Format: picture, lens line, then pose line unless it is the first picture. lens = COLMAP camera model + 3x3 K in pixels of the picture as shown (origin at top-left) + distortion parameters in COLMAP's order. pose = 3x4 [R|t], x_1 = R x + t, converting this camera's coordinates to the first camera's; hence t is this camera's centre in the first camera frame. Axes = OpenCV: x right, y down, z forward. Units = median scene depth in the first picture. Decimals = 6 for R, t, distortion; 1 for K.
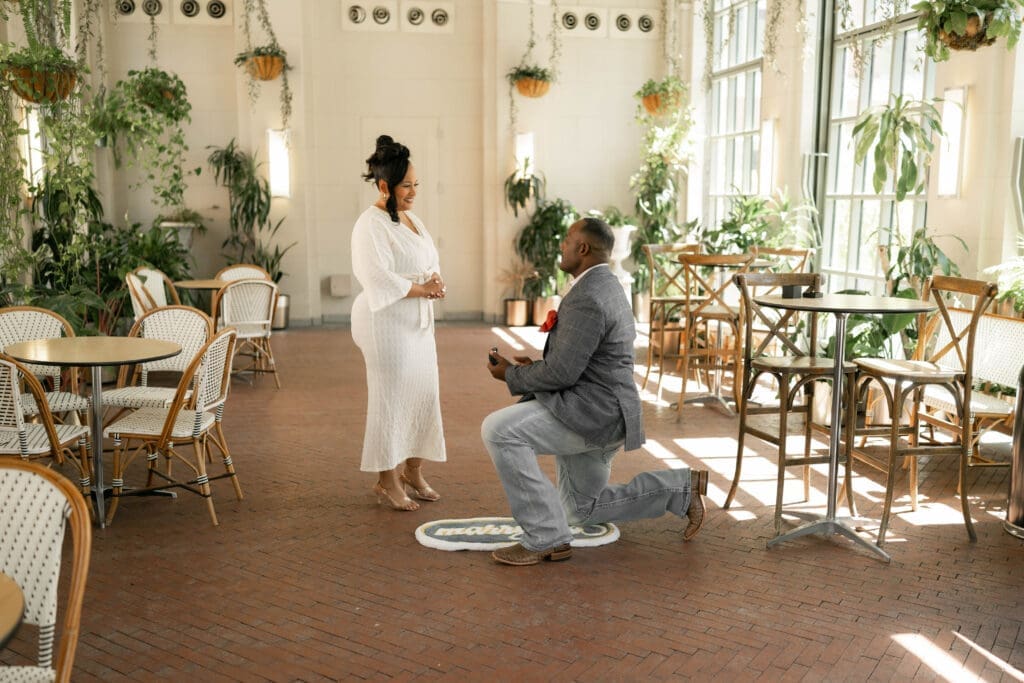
lens RADIAL K [[940.9, 0, 512.0], [0, 940.9, 341.5], [0, 0, 1]] dist [0.000023, 0.002713]
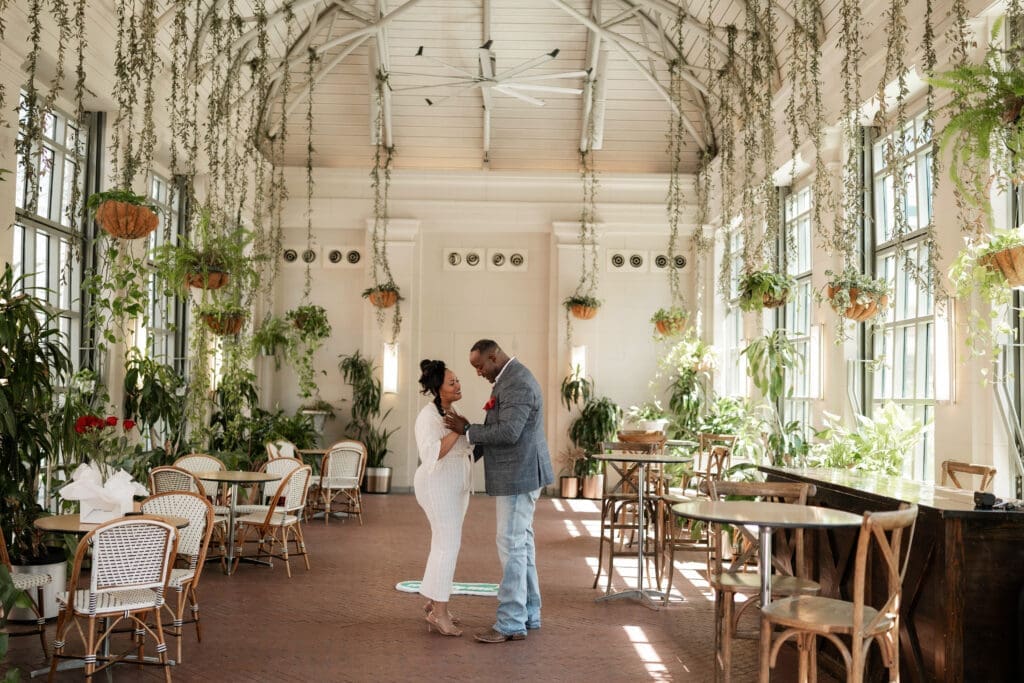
lens RADIAL K [[940.9, 0, 512.0], [0, 940.9, 341.5], [0, 0, 1]] dist [0.000023, 0.002713]
pose [[0.986398, 0.004746, -0.164304, 0.142989], [-0.038564, 0.978365, -0.203259, 0.039083], [0.159785, 0.206830, 0.965241, -0.270467]]
